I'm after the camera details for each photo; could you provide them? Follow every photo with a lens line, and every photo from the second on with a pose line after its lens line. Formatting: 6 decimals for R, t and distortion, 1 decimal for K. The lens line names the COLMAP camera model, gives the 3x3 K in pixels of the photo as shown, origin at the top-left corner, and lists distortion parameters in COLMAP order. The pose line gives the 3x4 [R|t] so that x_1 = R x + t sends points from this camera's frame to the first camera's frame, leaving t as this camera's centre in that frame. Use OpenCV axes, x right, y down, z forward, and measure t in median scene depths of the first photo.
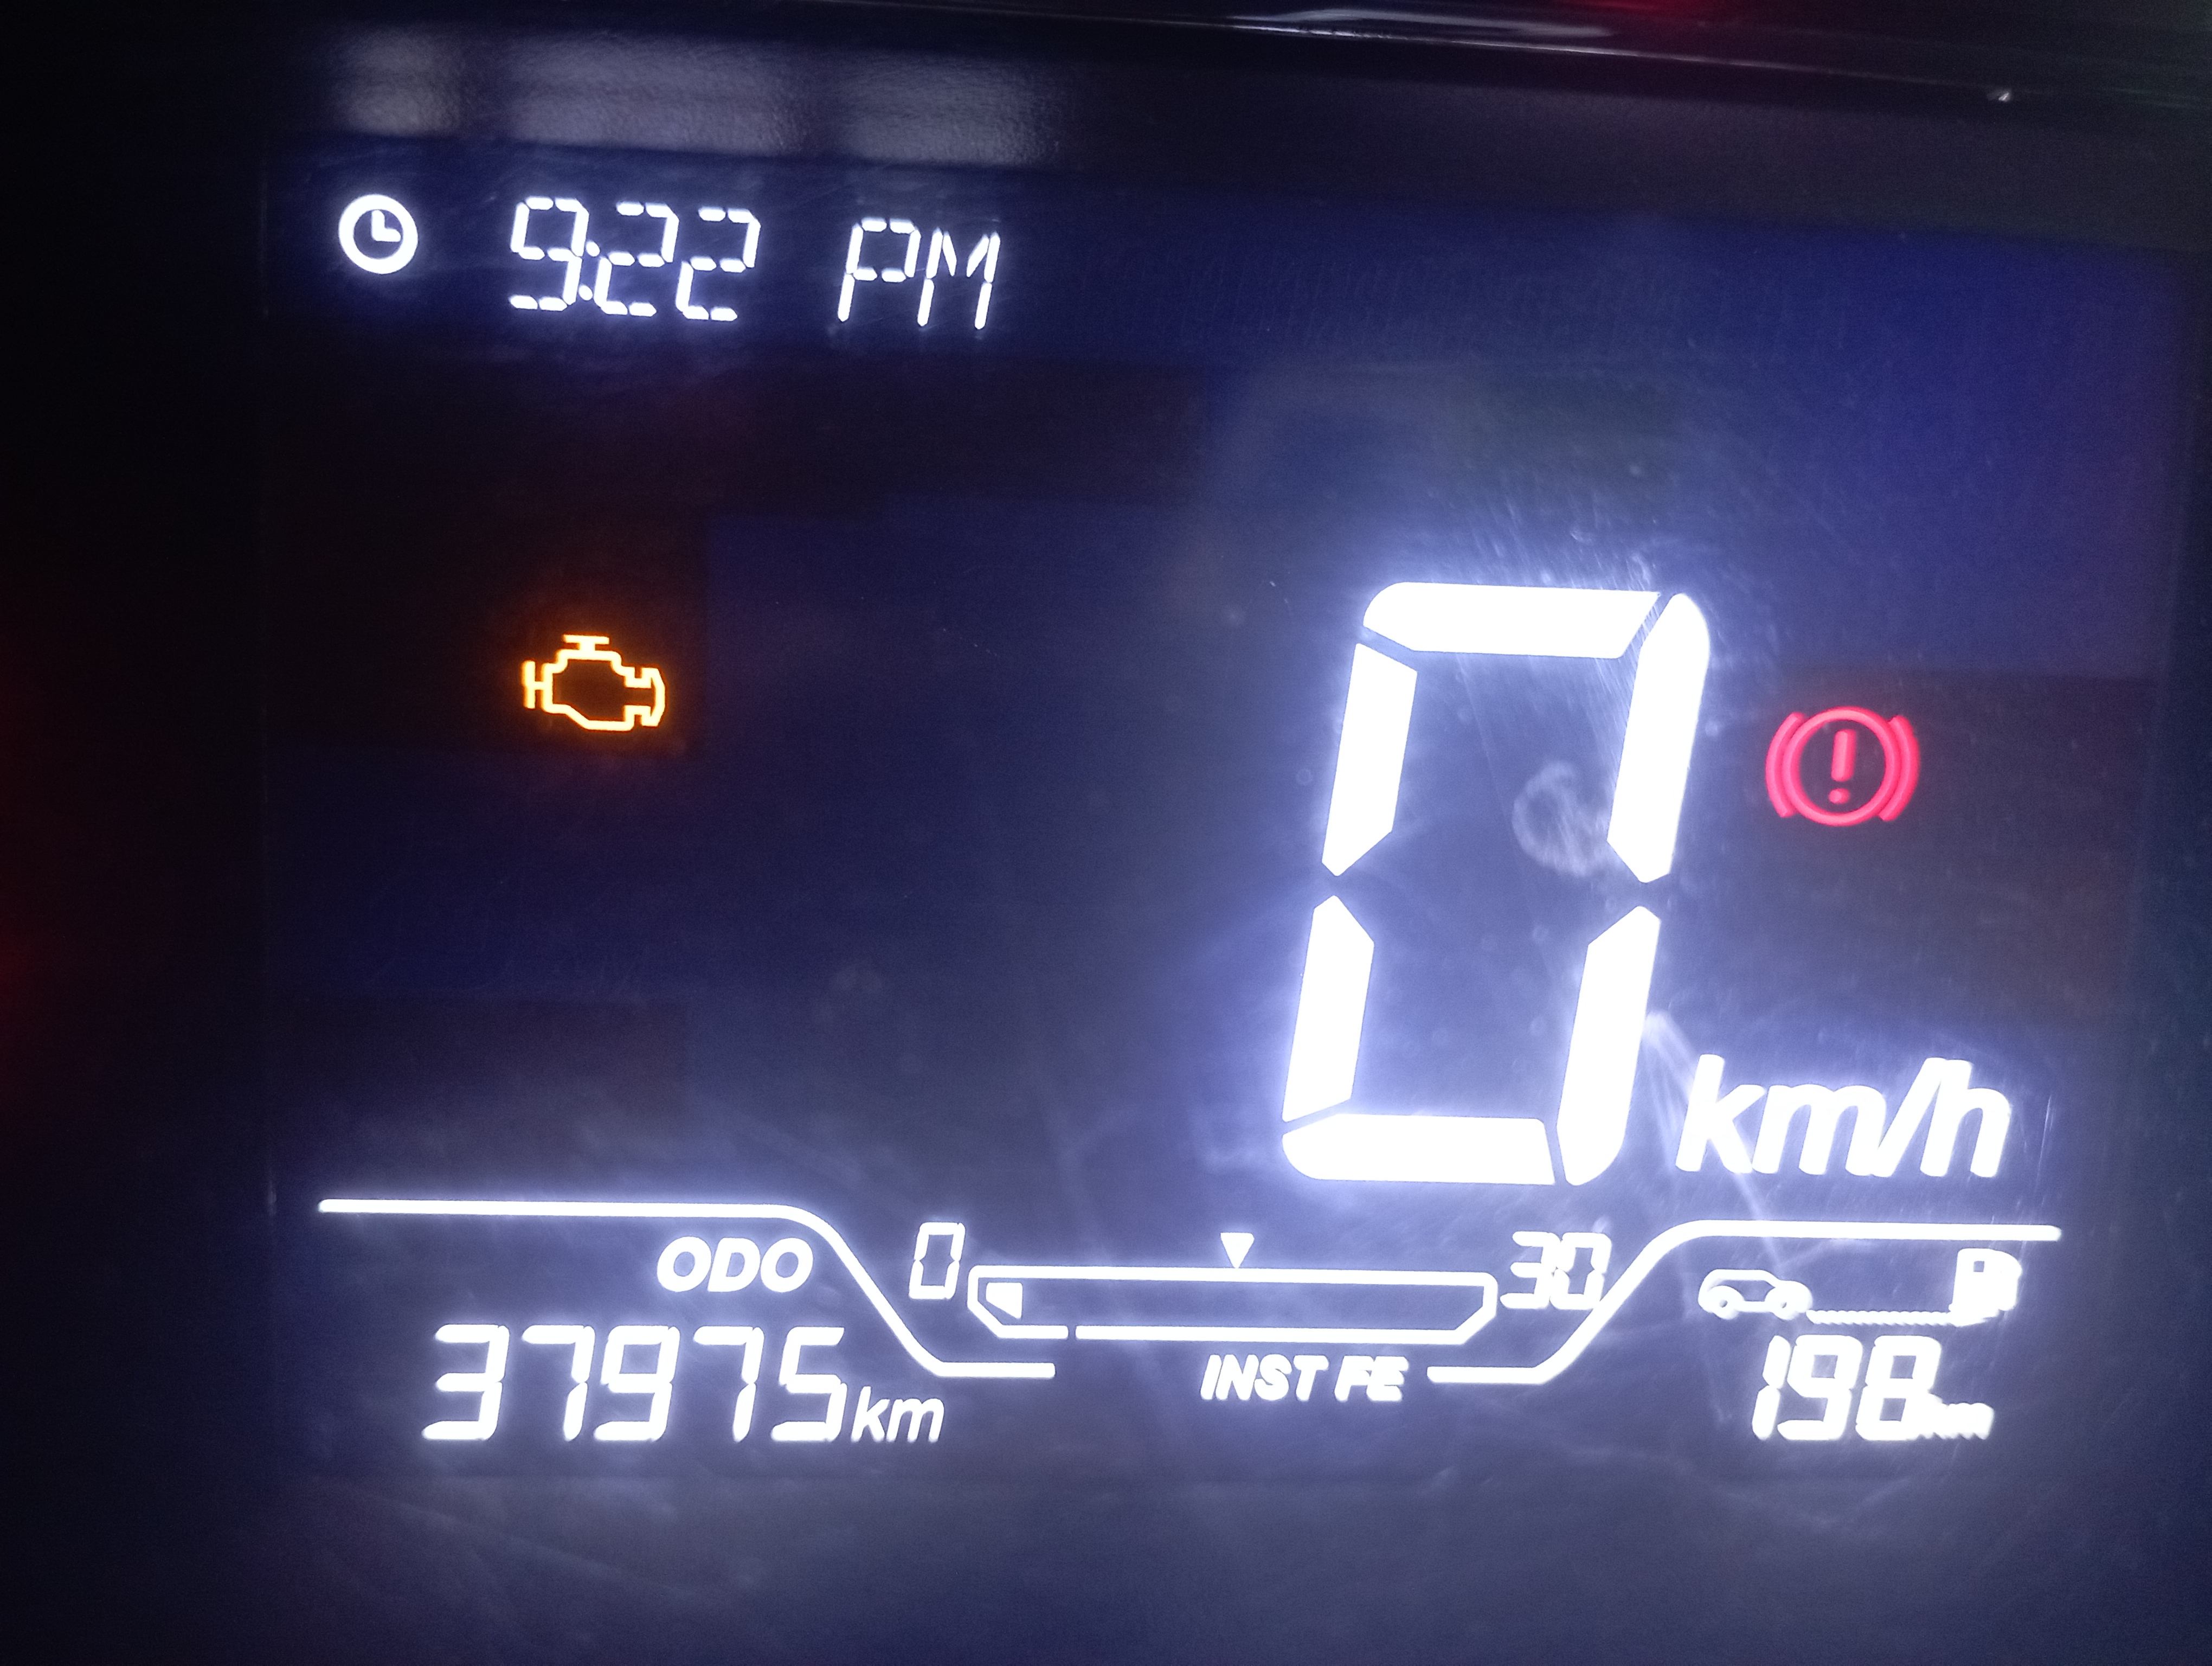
lens RADIAL K [[1984.1, 0, 1106.5], [0, 1984.1, 826.9], [0, 0, 1]] dist [0.079503, -0.195909]
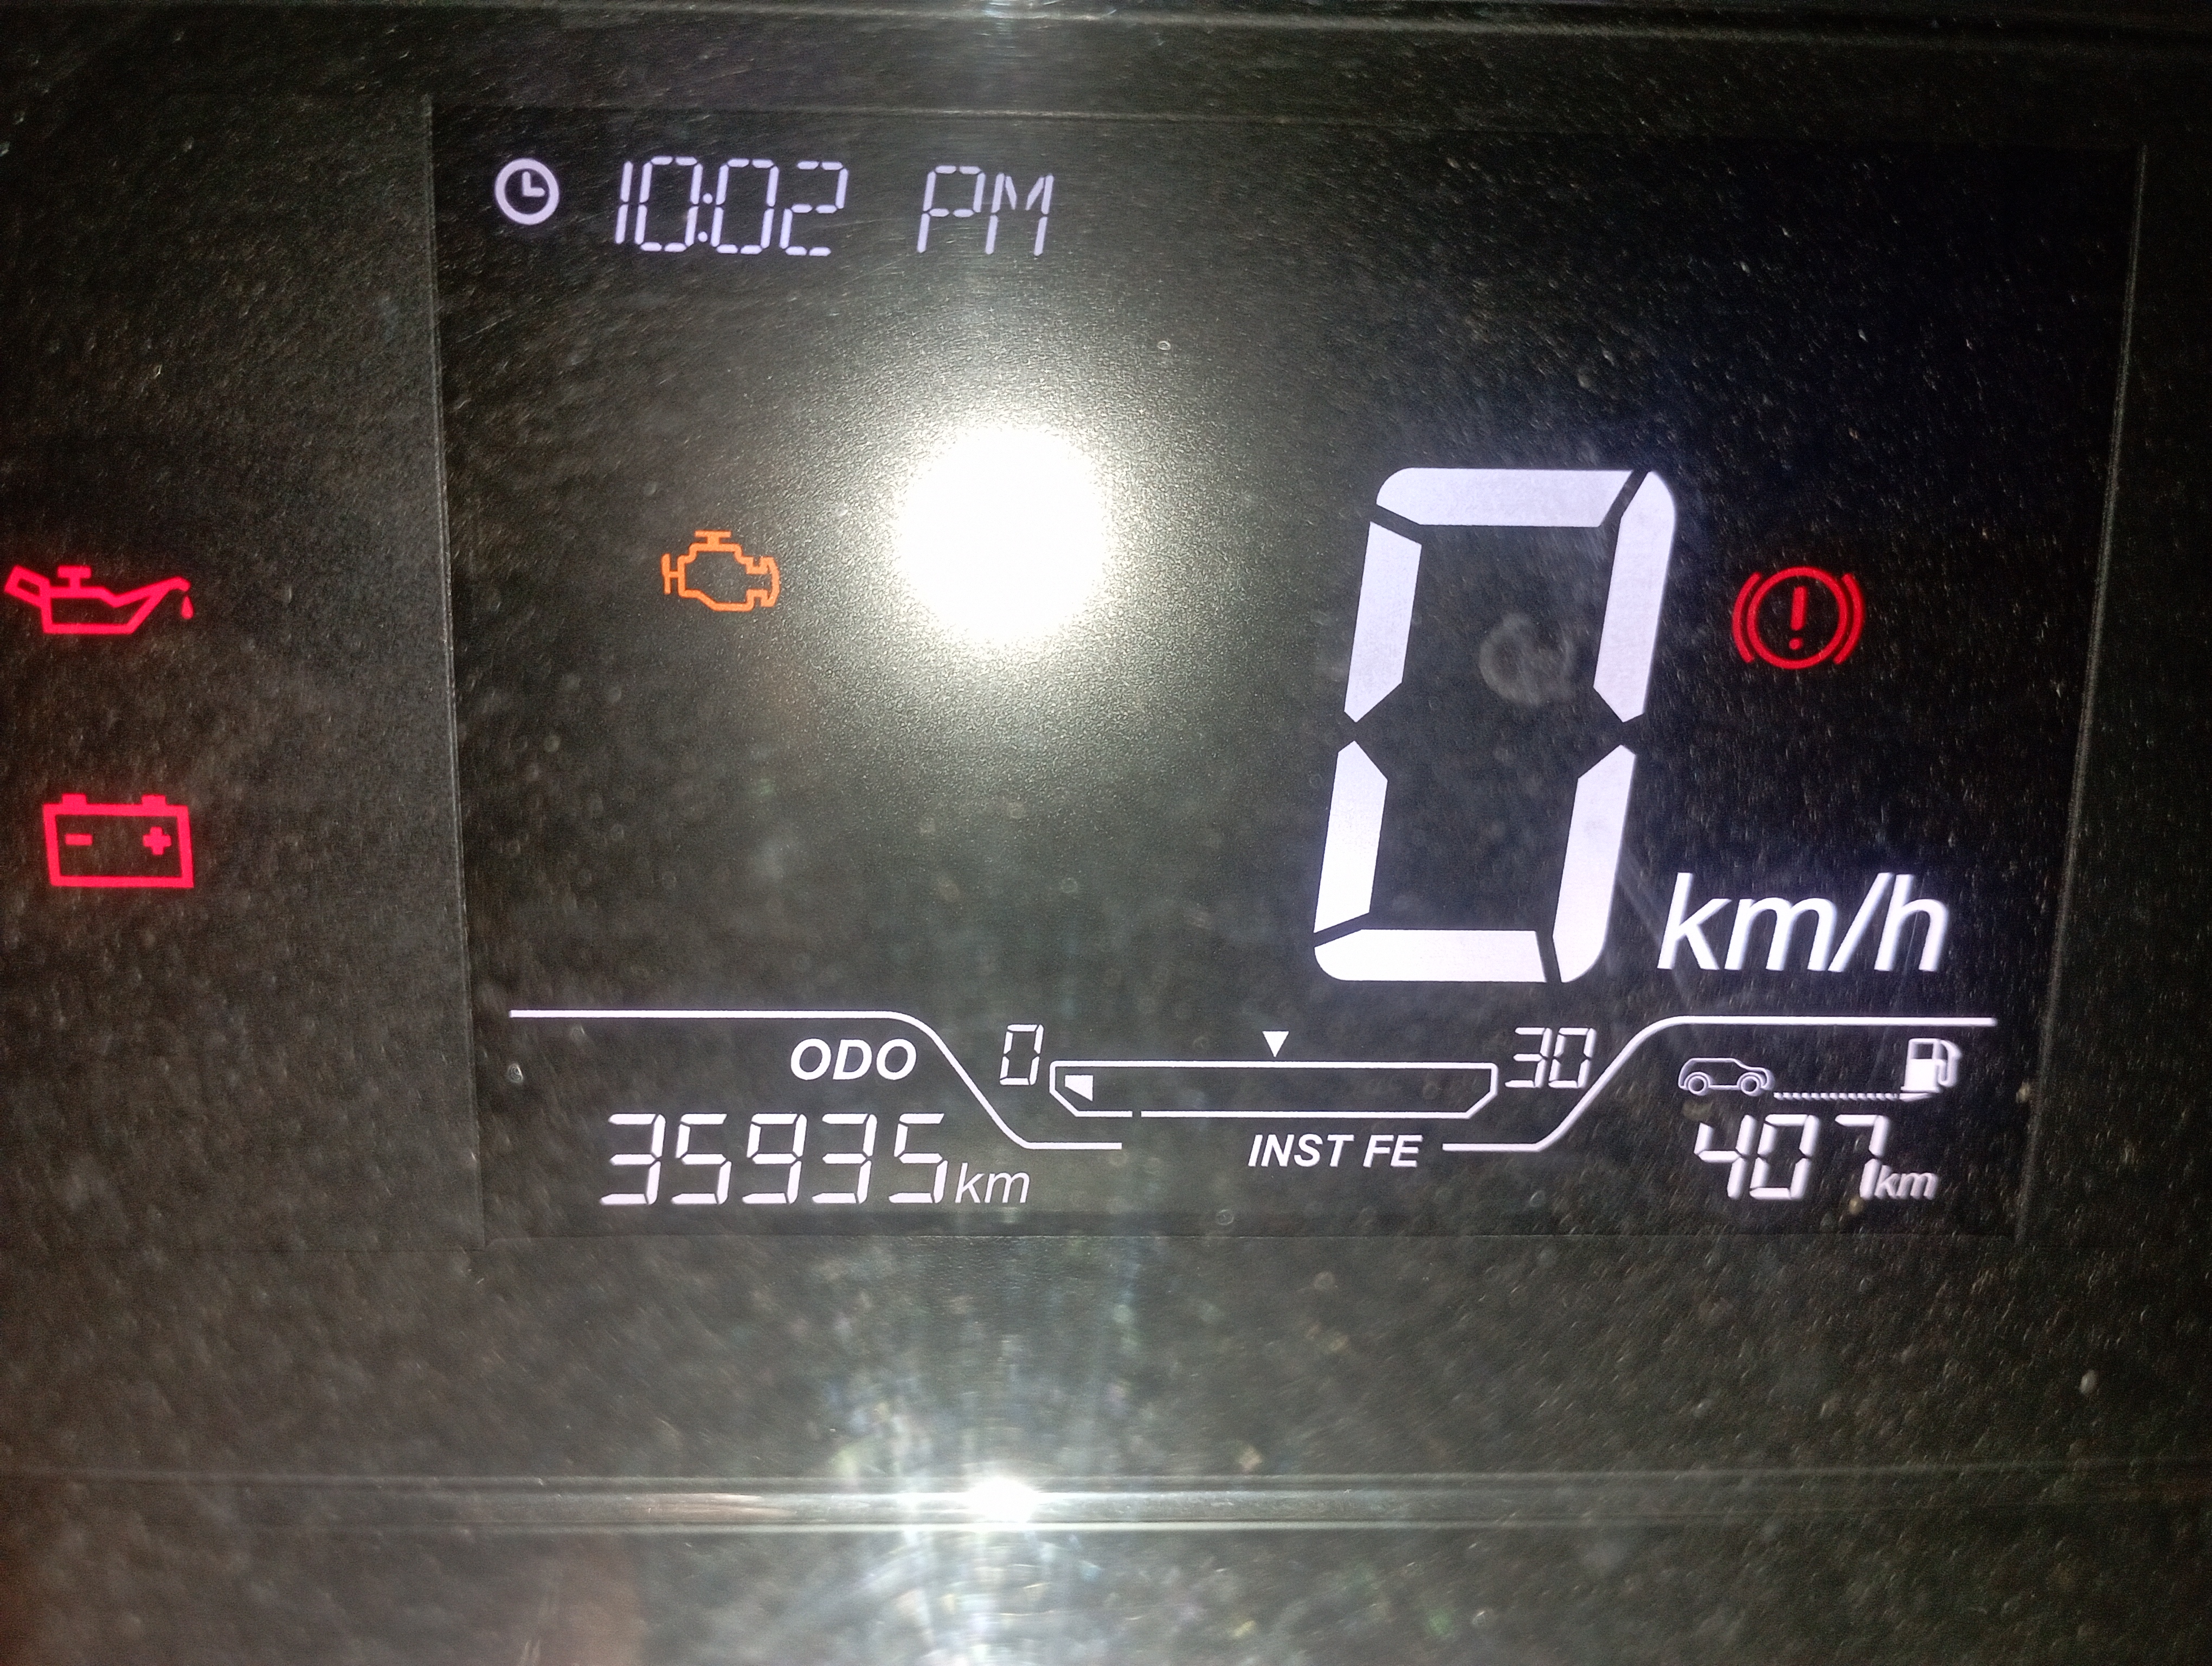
lens RADIAL K [[1984.1, 0, 1110.6], [0, 1984.1, 831.2], [0, 0, 1]] dist [0.079503, -0.195909]
pose [[0.998950, -0.018915, -0.041722, 0.019490], [0.021393, 0.997984, 0.059752, 0.015250], [0.040507, -0.060582, 0.997341, -0.168278]]
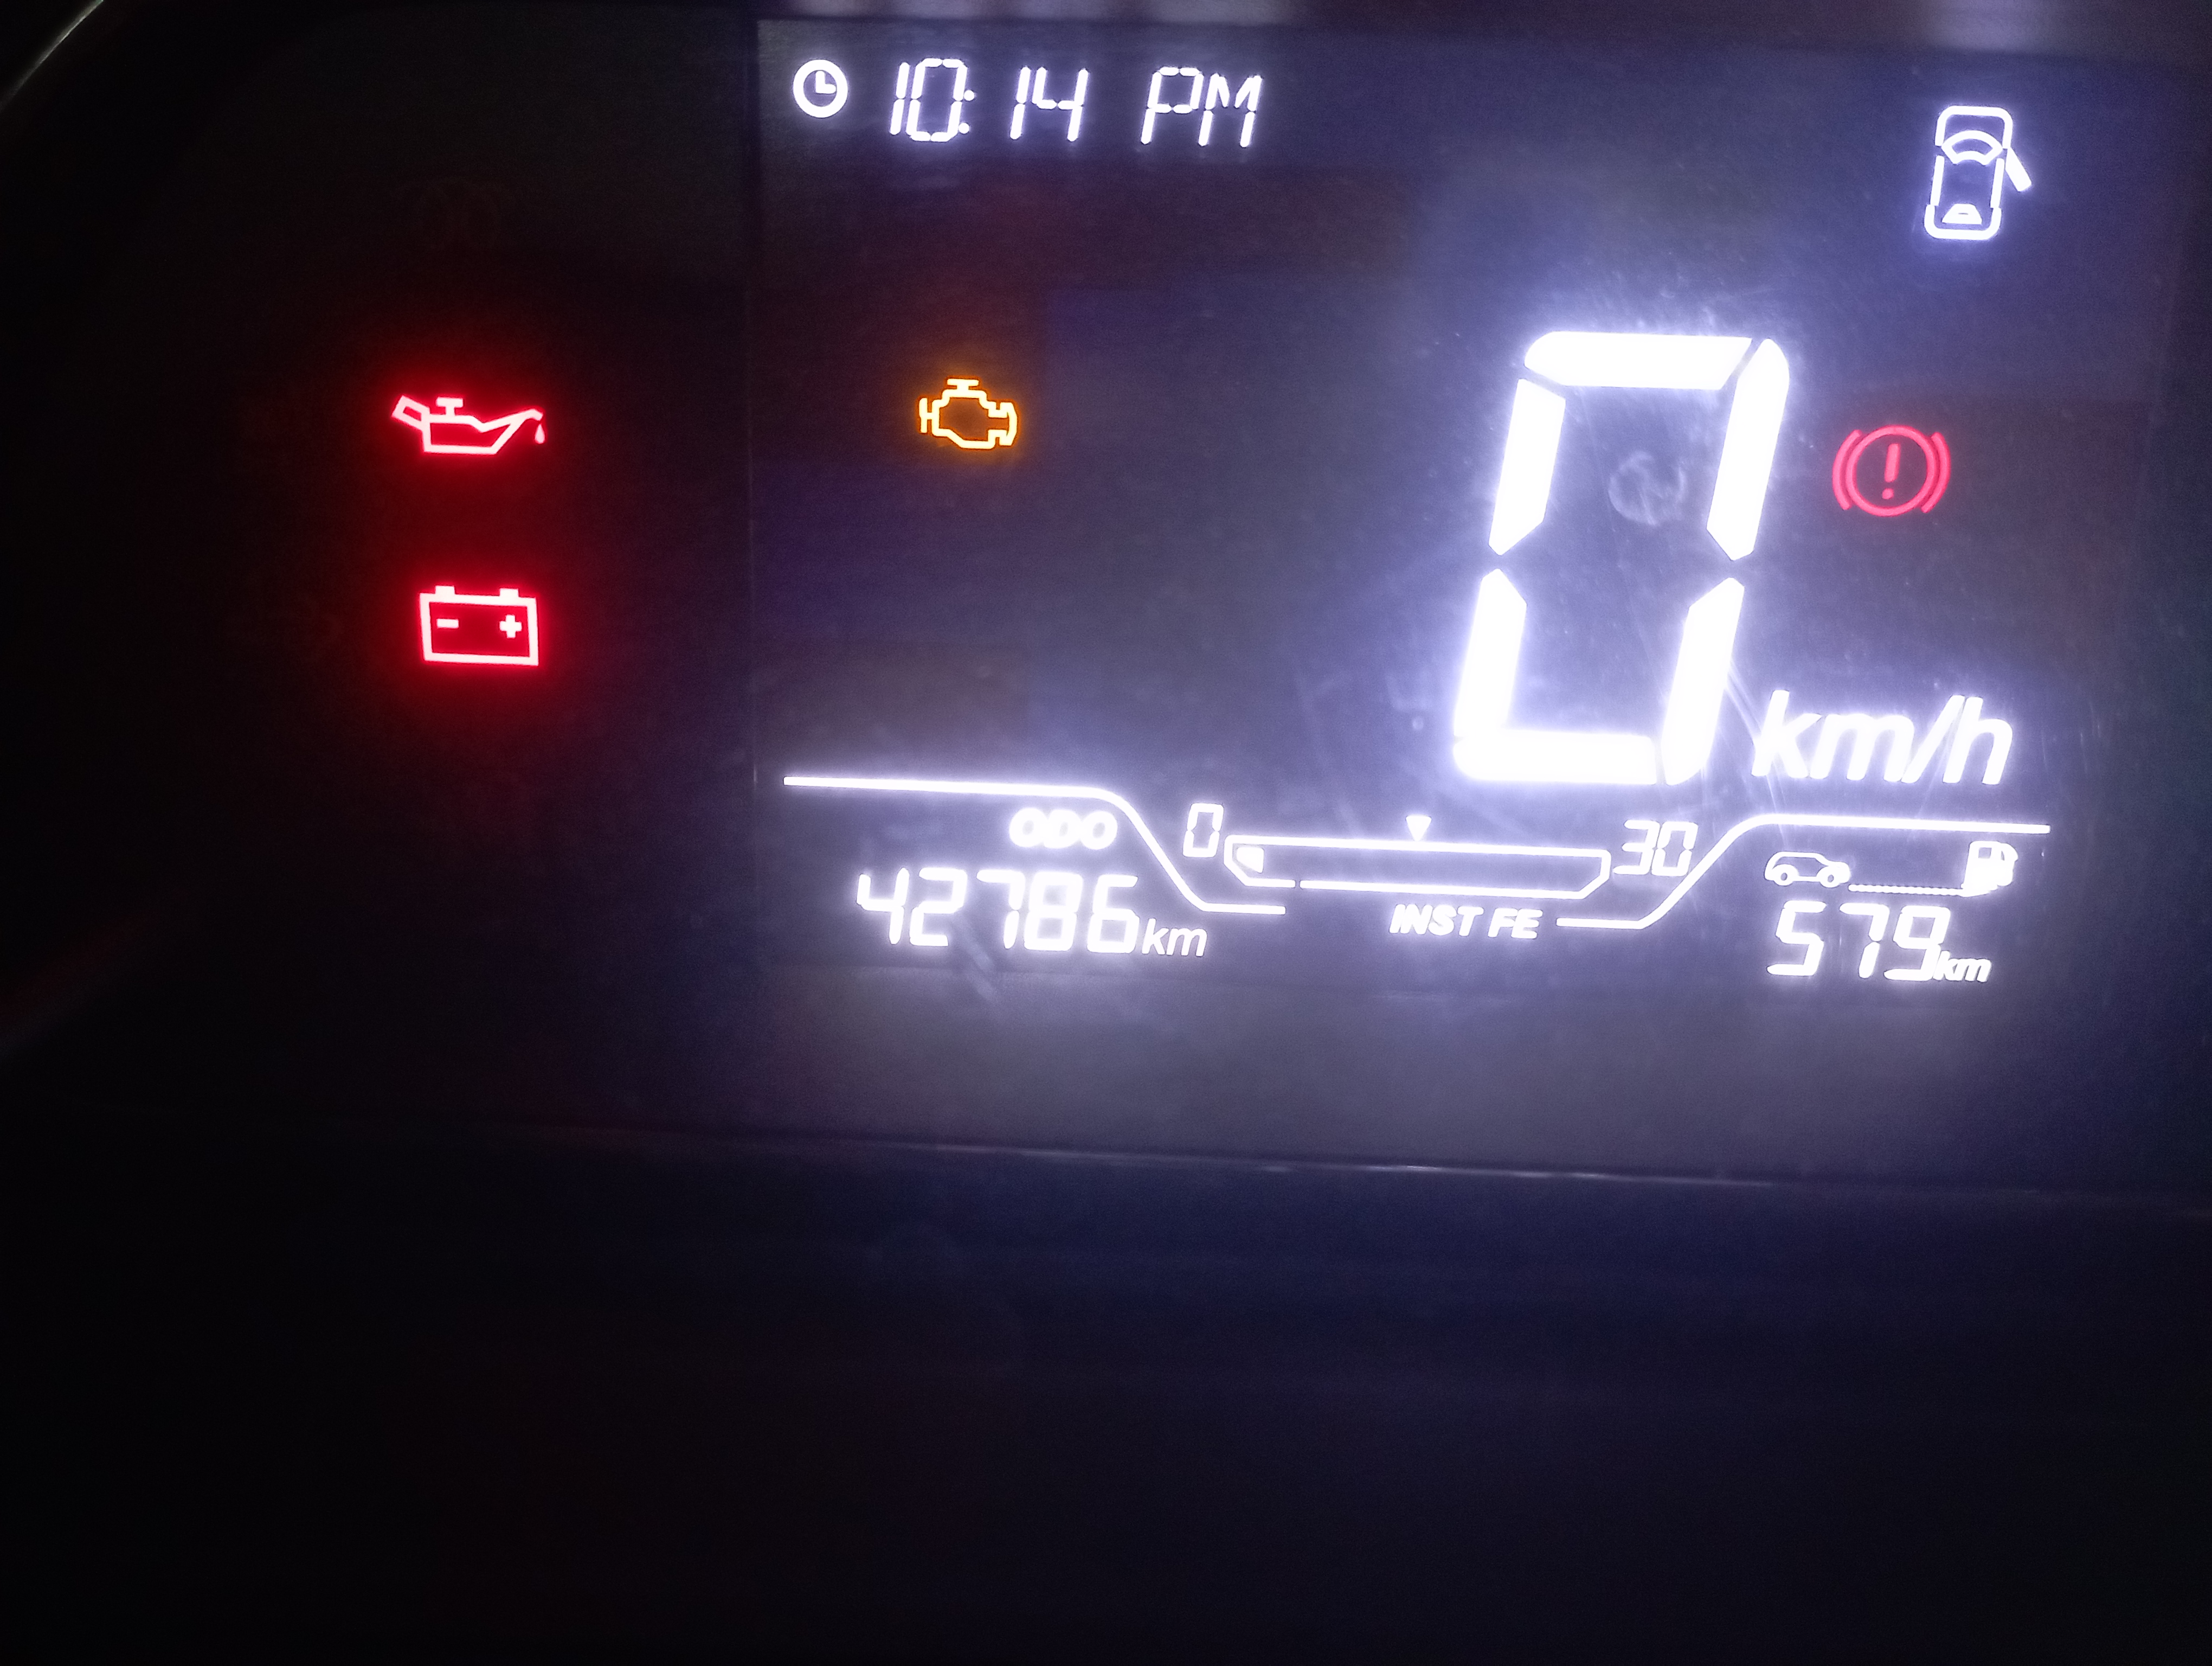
lens RADIAL K [[1984.1, 0, 1087.9], [0, 1984.1, 844.1], [0, 0, 1]] dist [0.079503, -0.195909]
pose [[0.993653, 0.016425, -0.111284, -0.009381], [-0.002836, 0.992626, 0.121184, 0.056550], [0.112454, -0.120099, 0.986372, -0.398810]]
